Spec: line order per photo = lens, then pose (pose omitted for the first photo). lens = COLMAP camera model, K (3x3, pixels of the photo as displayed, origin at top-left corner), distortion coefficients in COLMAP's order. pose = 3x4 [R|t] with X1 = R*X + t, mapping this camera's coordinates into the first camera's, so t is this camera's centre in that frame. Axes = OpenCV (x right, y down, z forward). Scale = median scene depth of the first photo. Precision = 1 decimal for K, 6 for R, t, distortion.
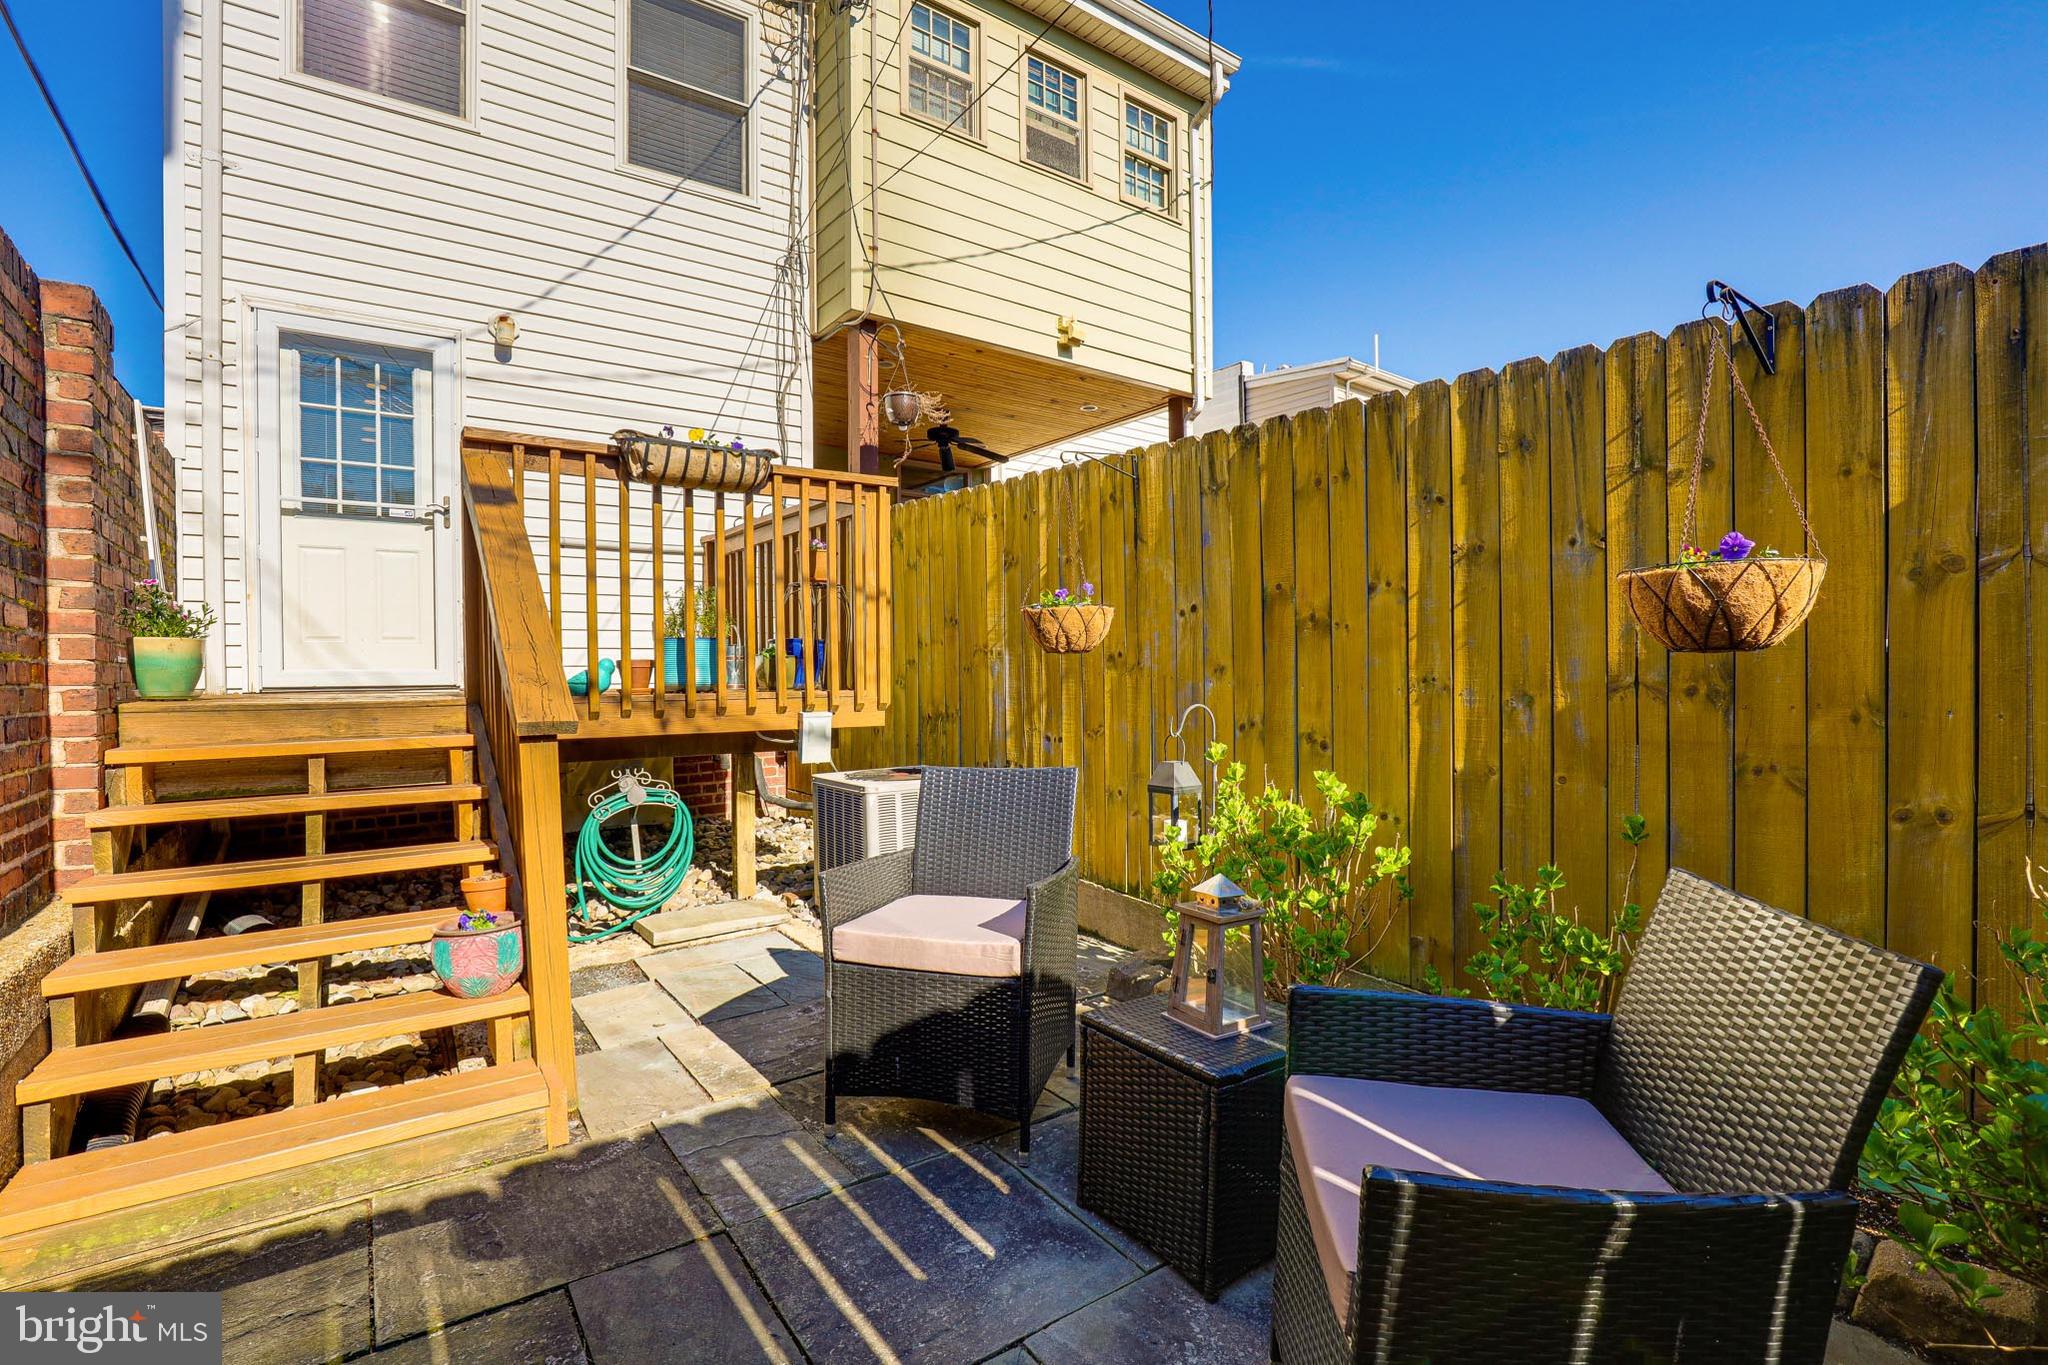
lens RADIAL K [[944.8, 0, 1026.4], [0, 944.8, 678.8], [0, 0, 1]] dist [-0.037889, 0.008083]
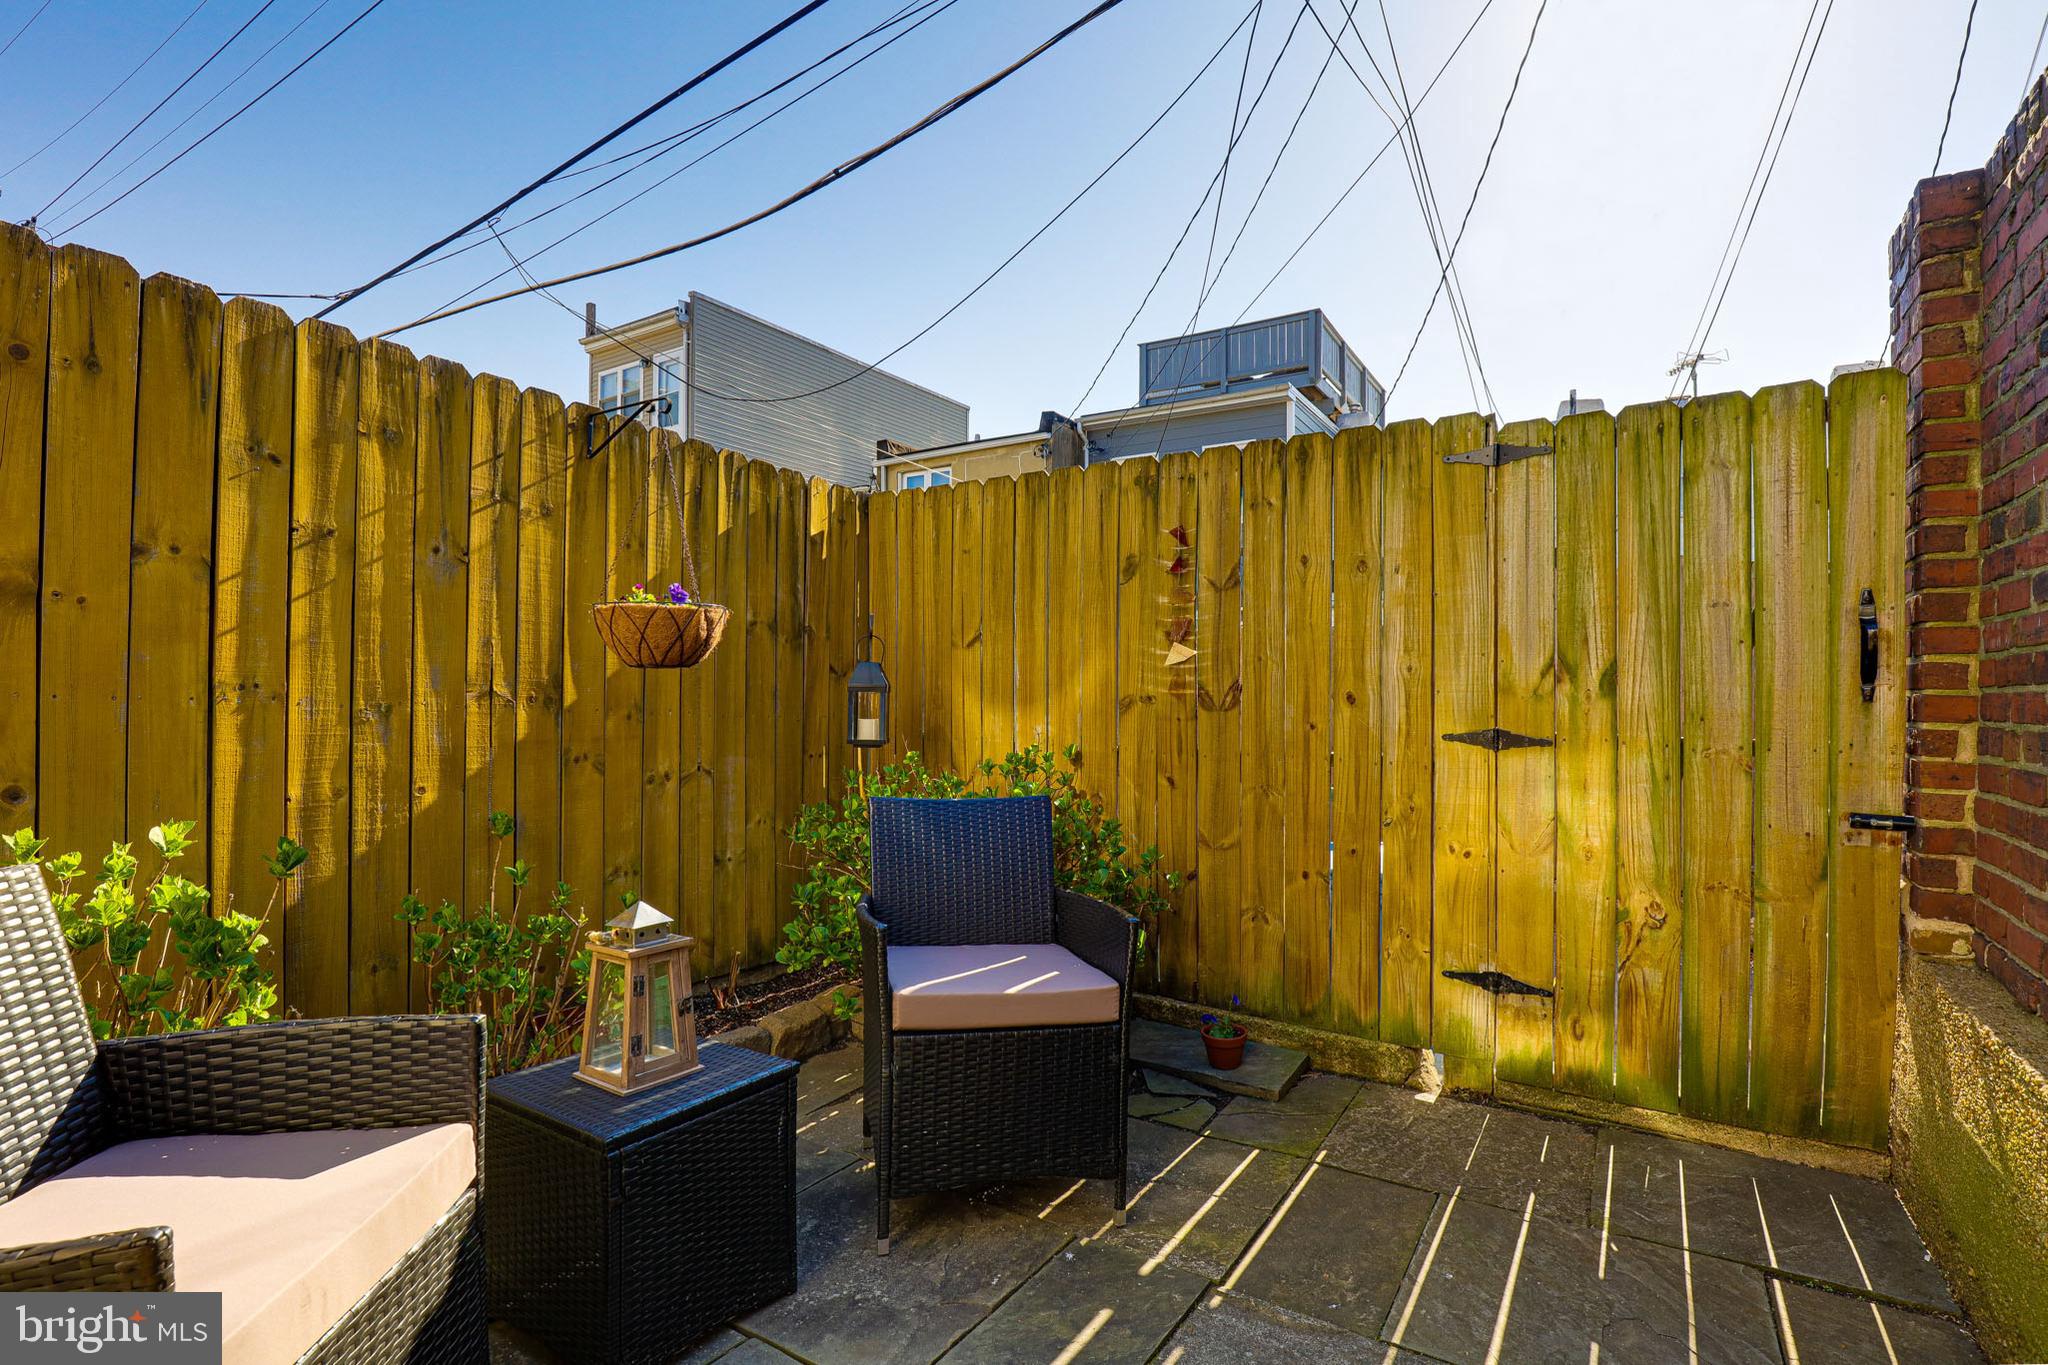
lens RADIAL K [[944.8, 0, 1024.2], [0, 944.8, 695.3], [0, 0, 1]] dist [-0.037889, 0.008083]
pose [[-0.348680, 0.015049, 0.937121, -0.573368], [0.009902, 0.999874, -0.012372, 0.028030], [-0.937189, 0.004966, -0.348786, 0.766378]]
